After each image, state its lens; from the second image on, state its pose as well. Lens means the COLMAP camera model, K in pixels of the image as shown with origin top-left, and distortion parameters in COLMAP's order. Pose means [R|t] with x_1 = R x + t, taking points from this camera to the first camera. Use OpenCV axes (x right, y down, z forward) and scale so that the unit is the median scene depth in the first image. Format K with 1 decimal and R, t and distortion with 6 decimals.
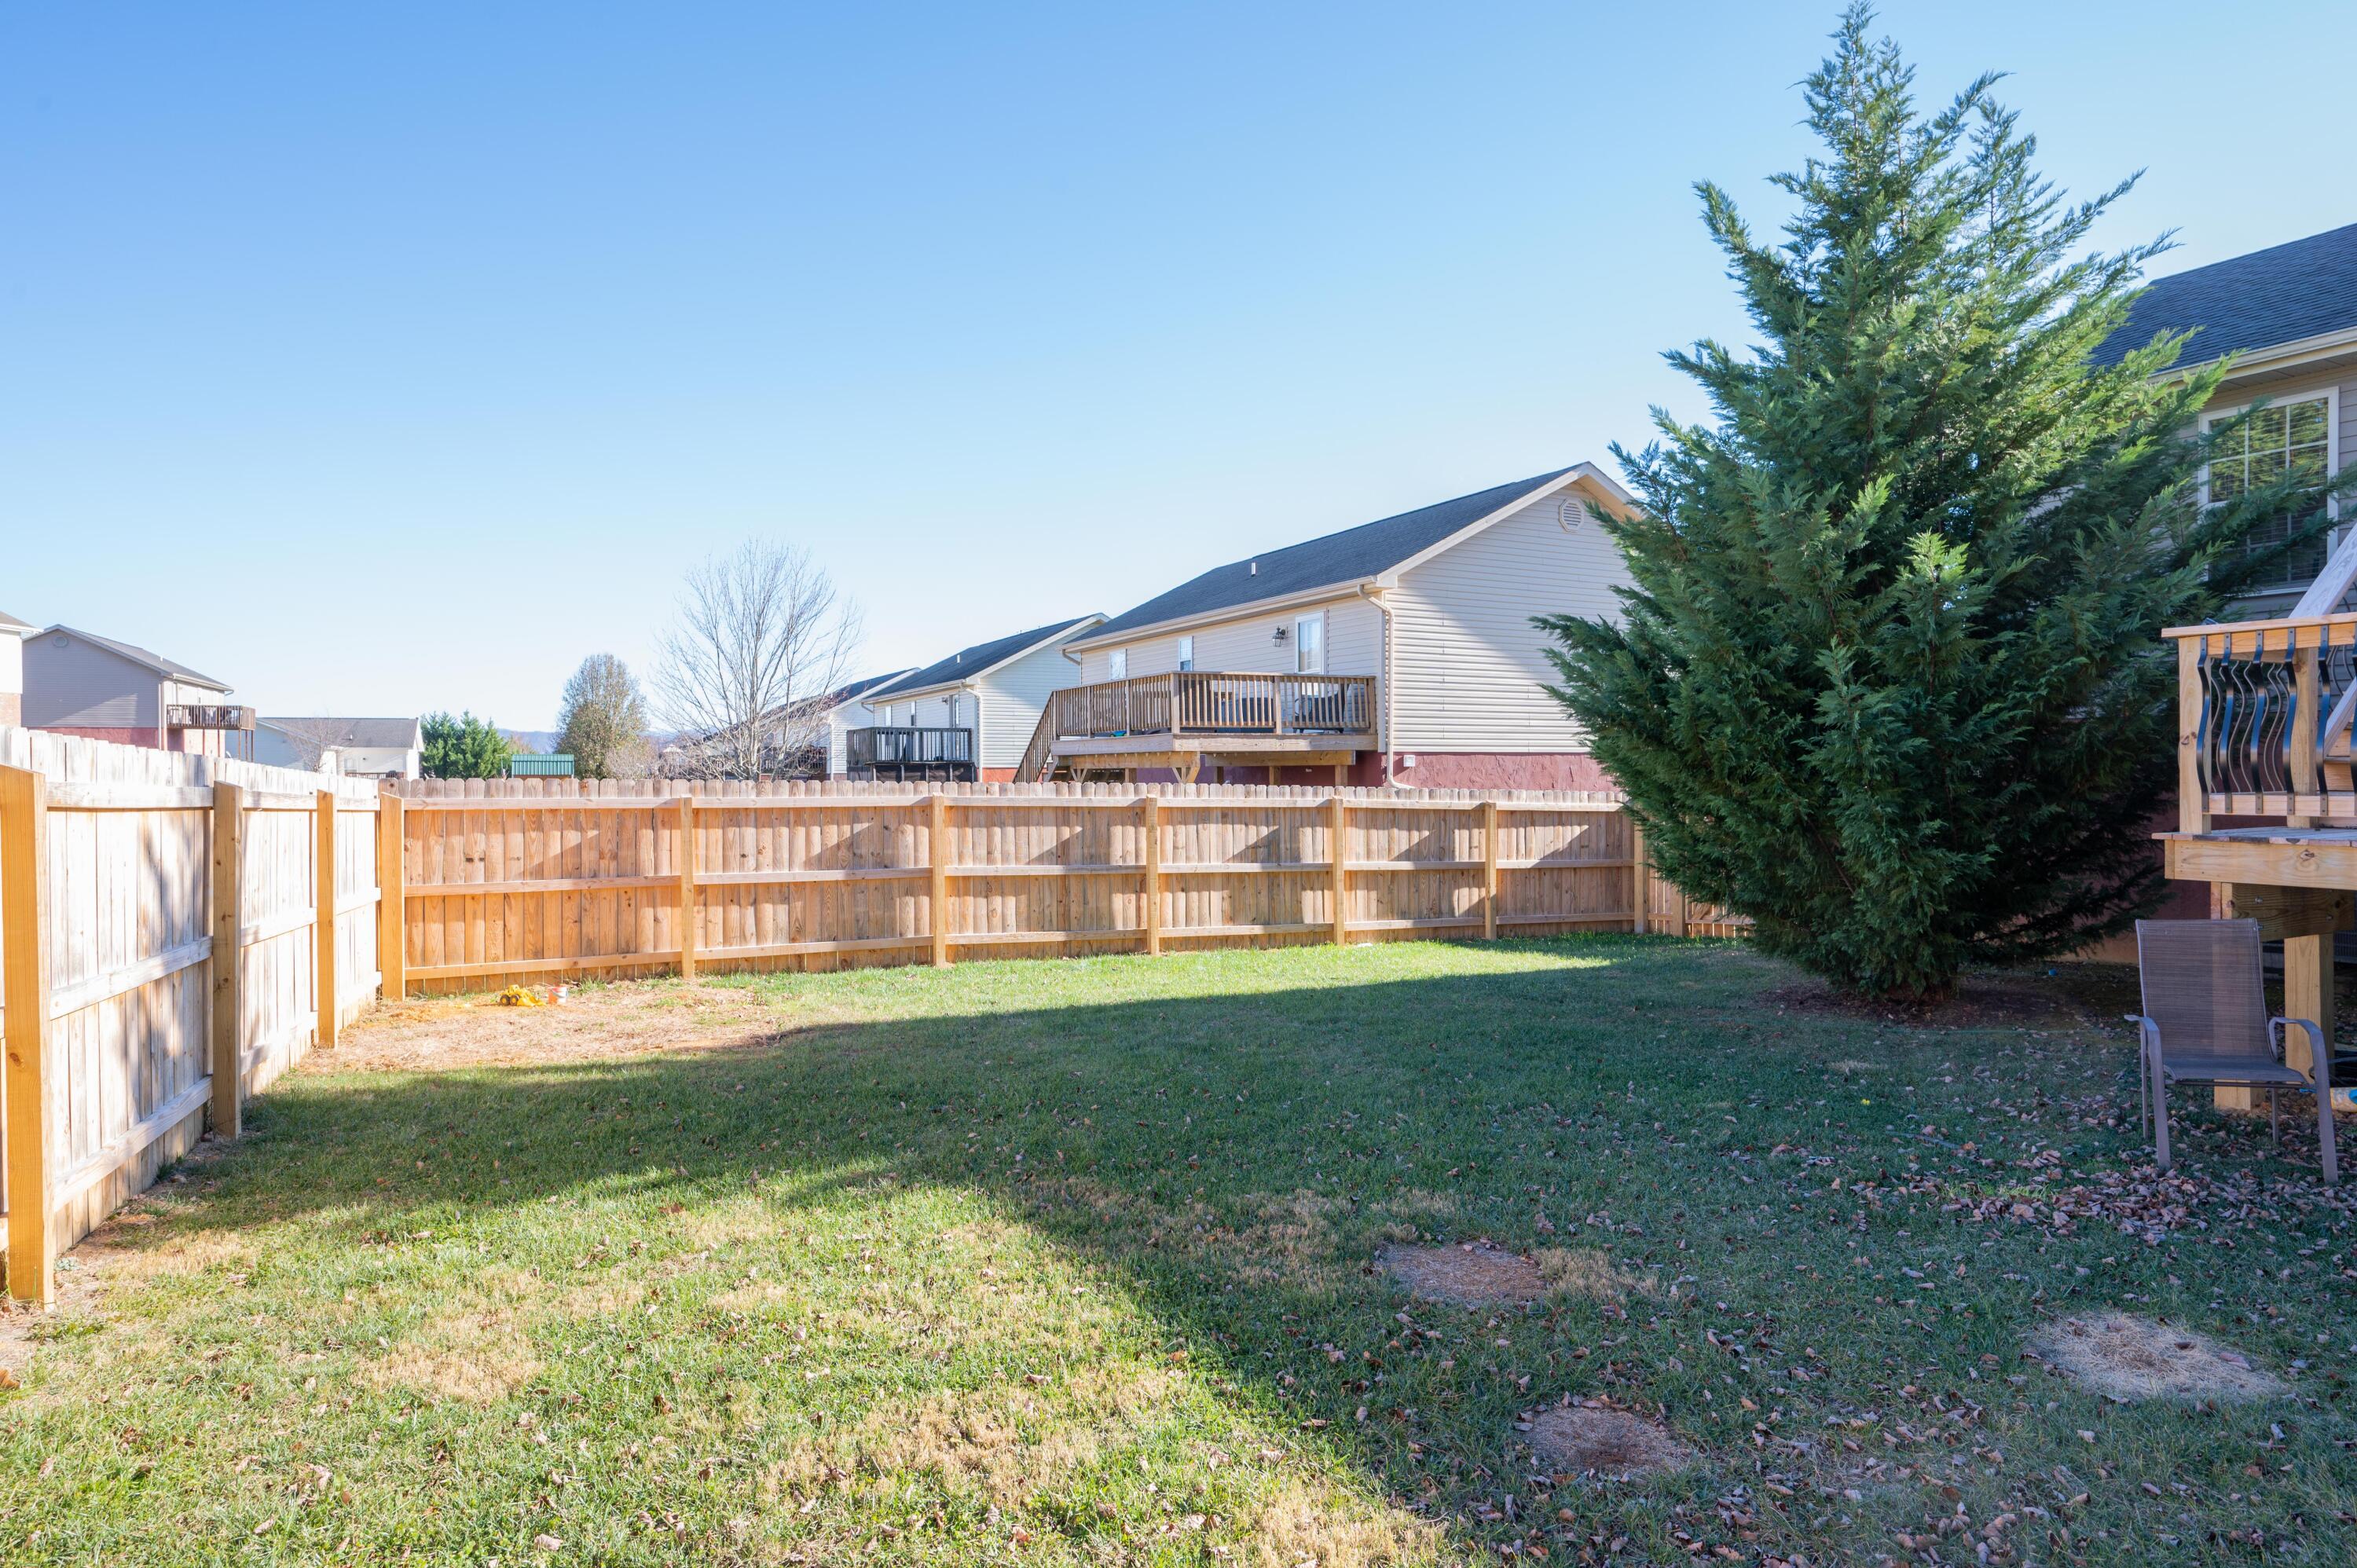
lens RADIAL K [[1279.7, 0, 1081.9], [0, 1279.7, 781.1], [0, 0, 1]] dist [-0.000405, 0.000425]
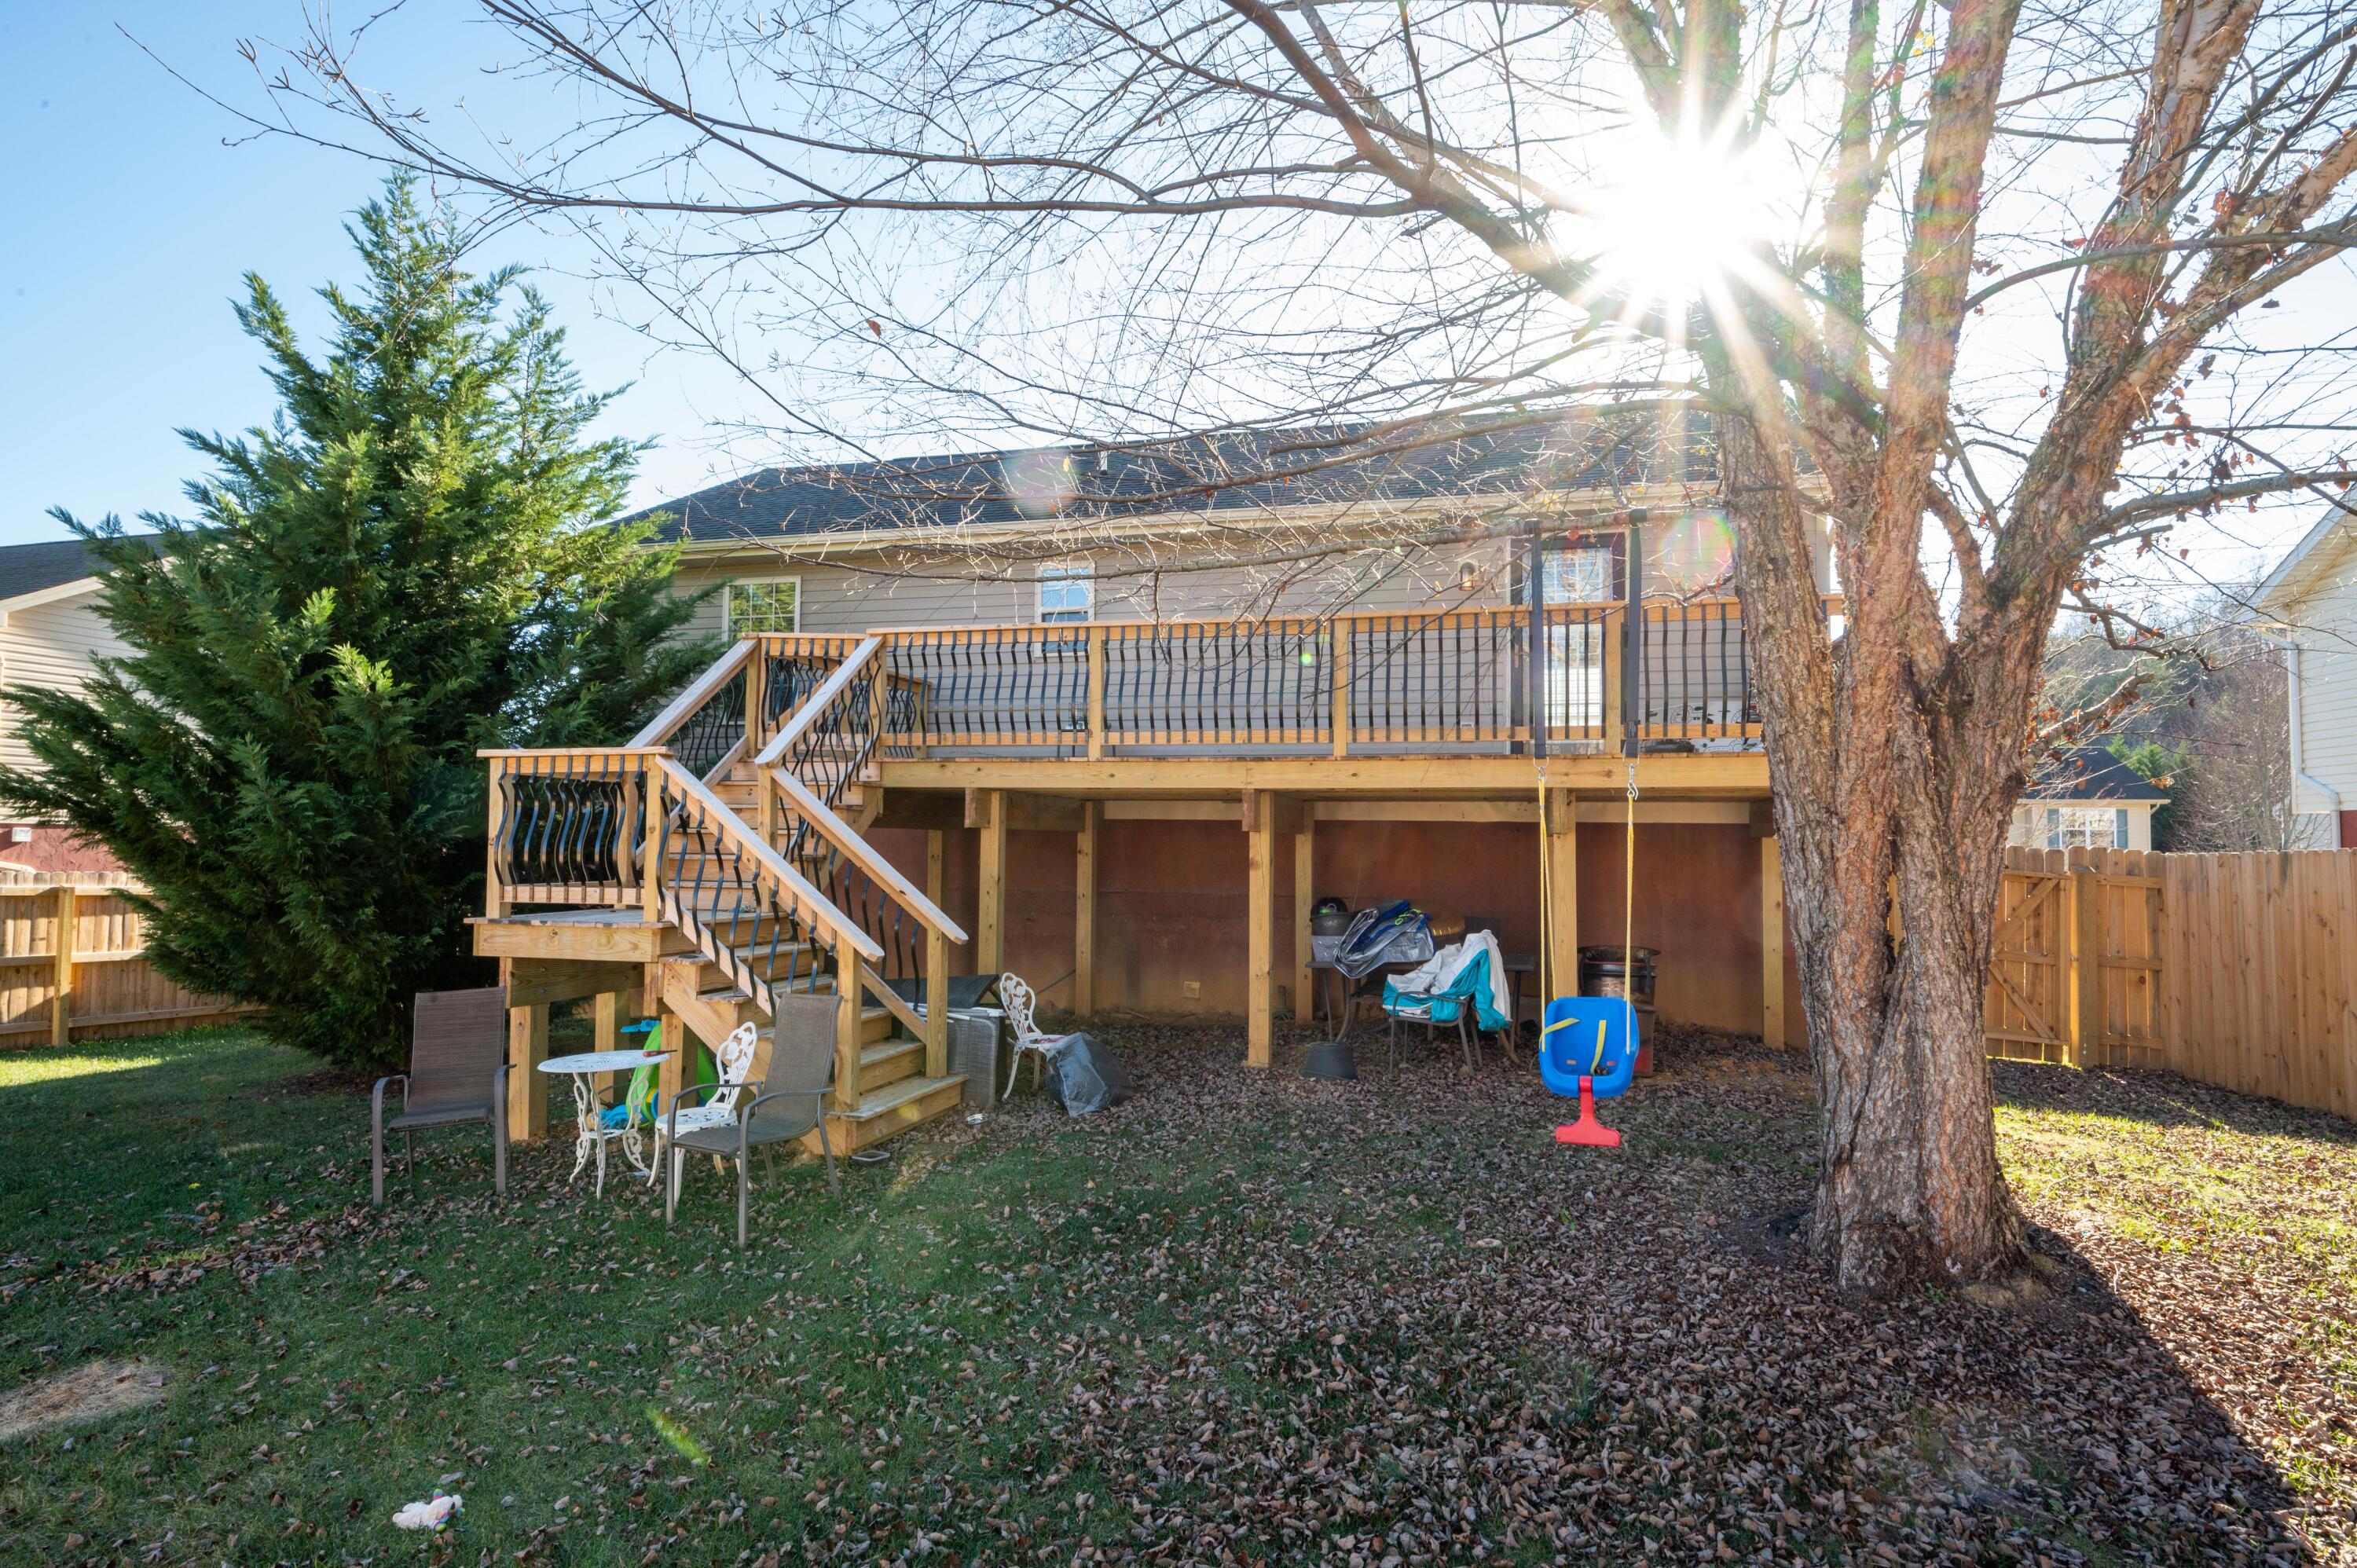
lens RADIAL K [[1279.7, 0, 1175.8], [0, 1279.7, 782.7], [0, 0, 1]] dist [-0.000405, 0.000425]
pose [[0.679771, 0.046493, 0.731949, 0.226632], [-0.008092, 0.998403, -0.055903, -0.013989], [-0.733380, 0.032079, 0.679062, -0.177686]]
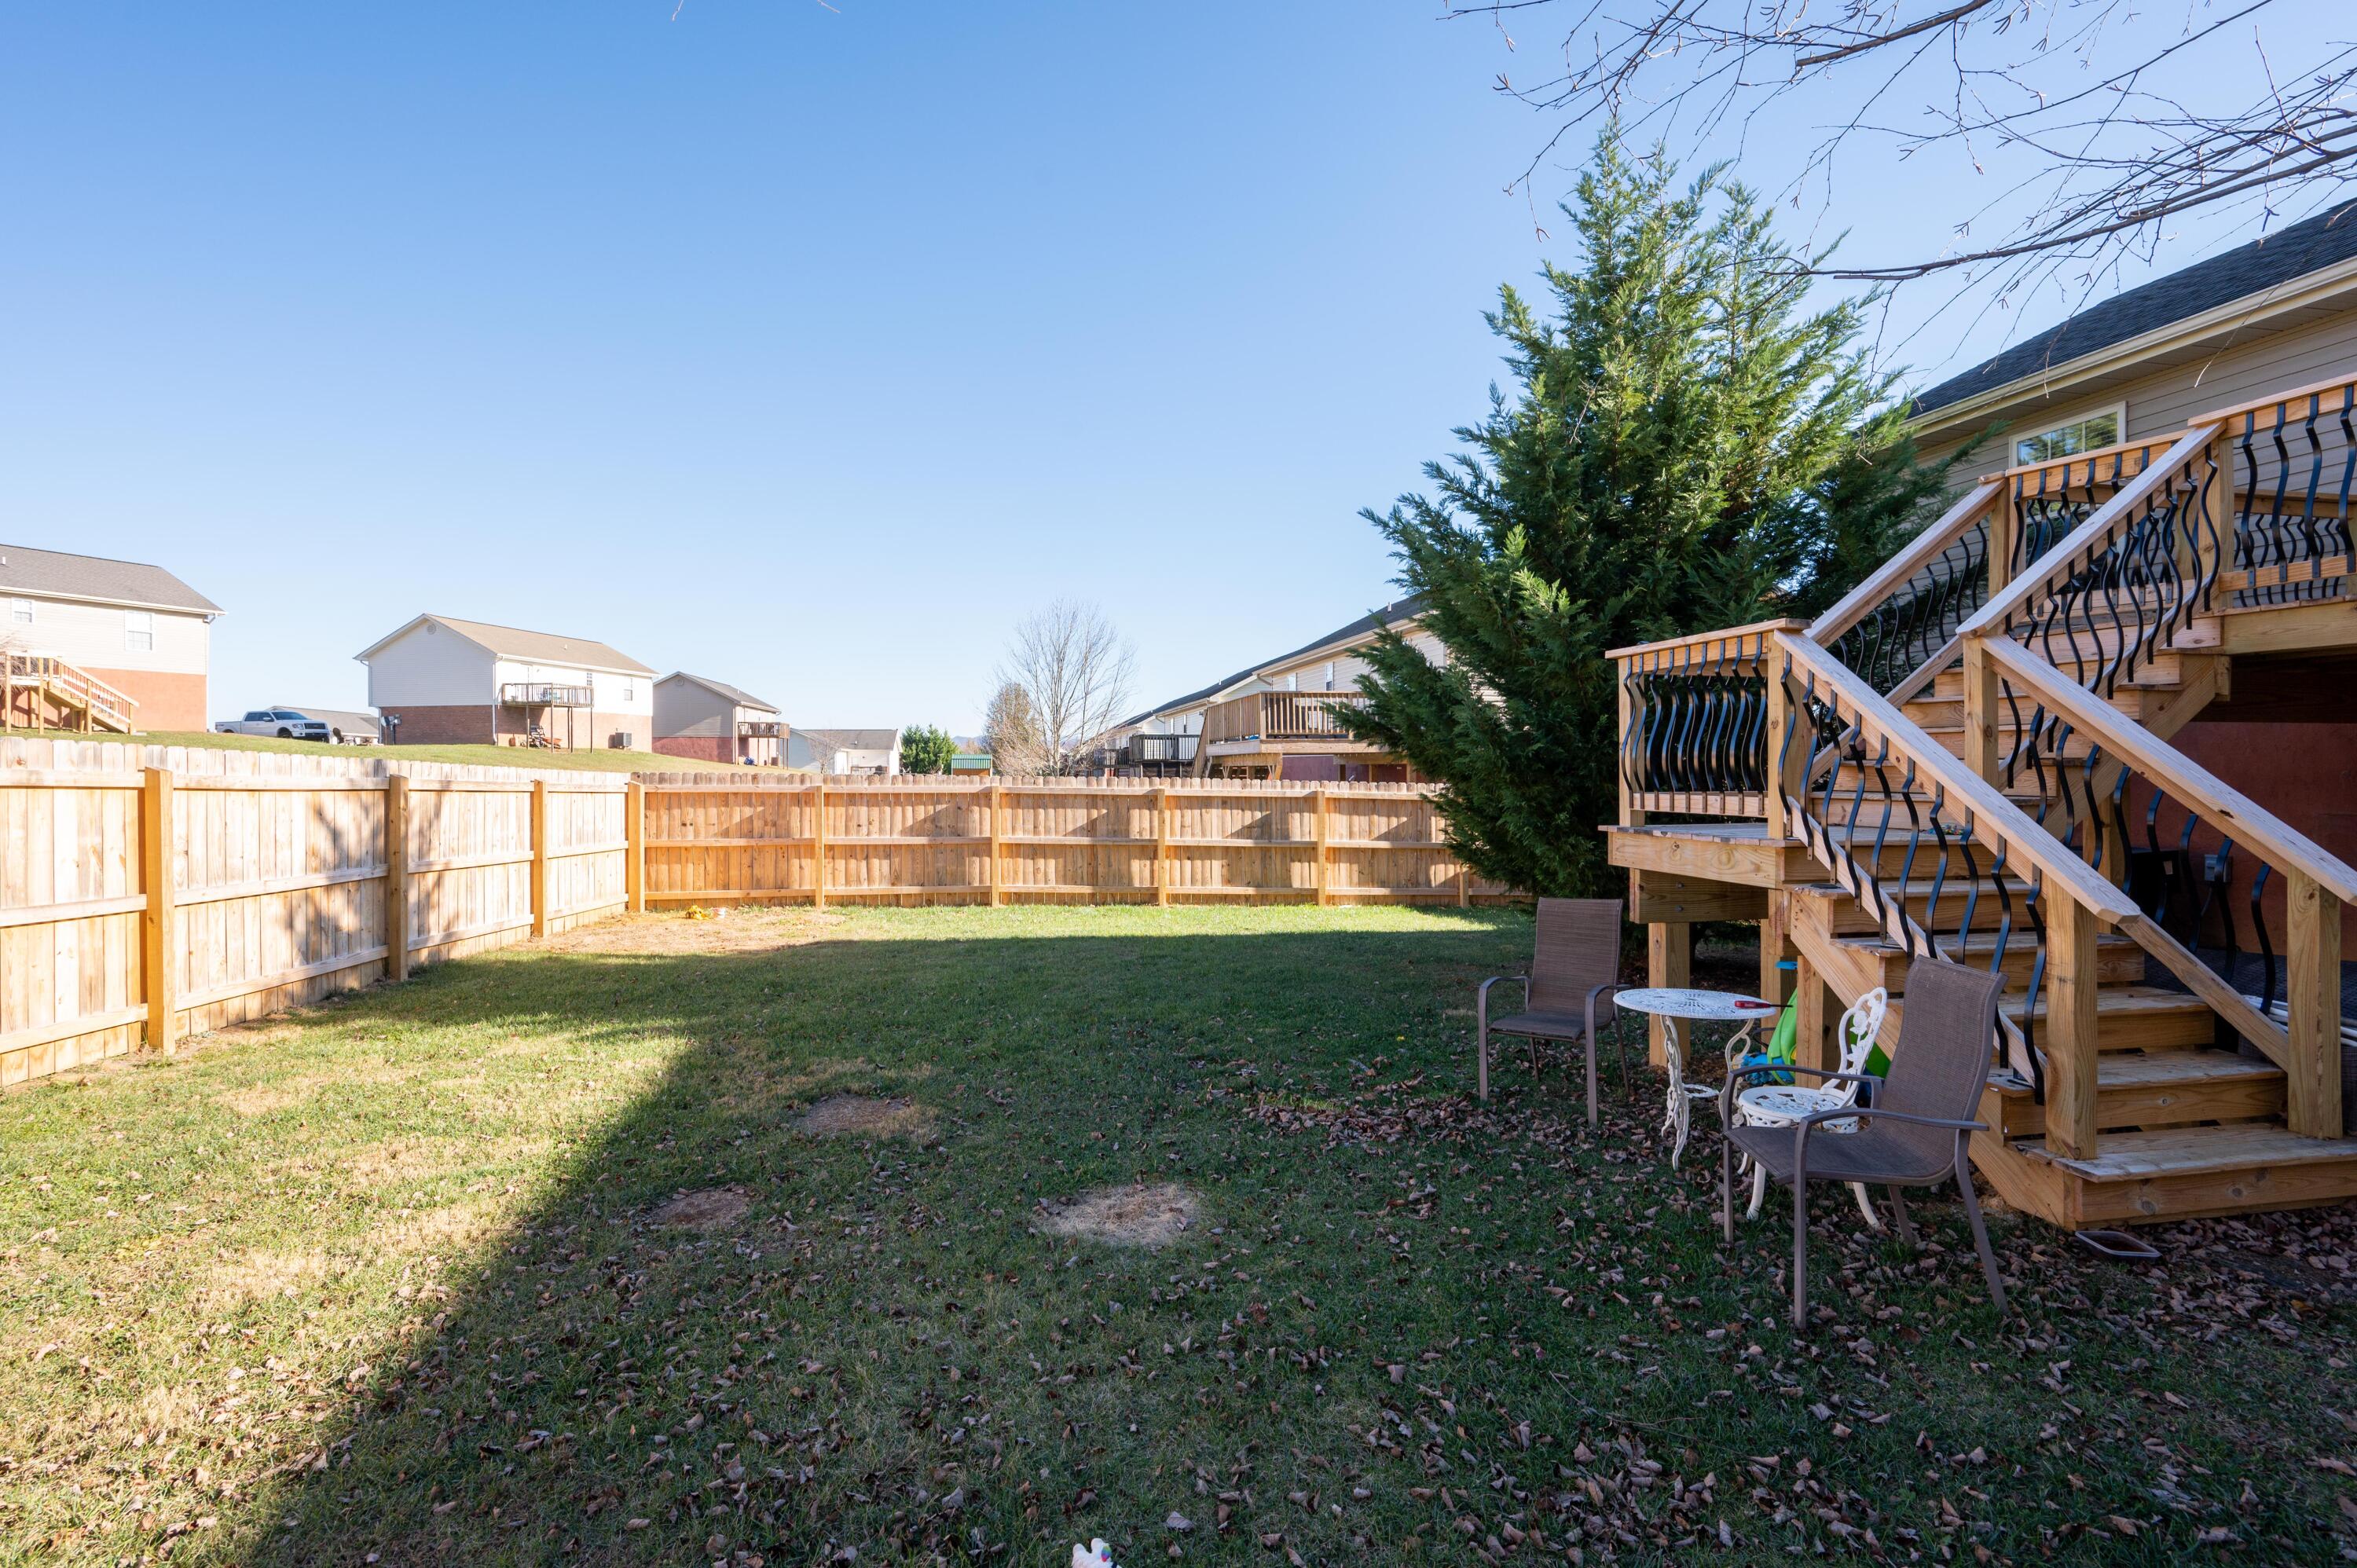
lens RADIAL K [[1007.8, 0, 1203.6], [0, 1007.8, 773.6], [0, 0, 1]] dist [-0.001696, 0.001089]
pose [[0.958944, 0.004593, -0.283560, 0.421882], [-0.004776, 0.999989, 0.000046, -0.003012], [0.283557, 0.001310, 0.958955, 0.004663]]
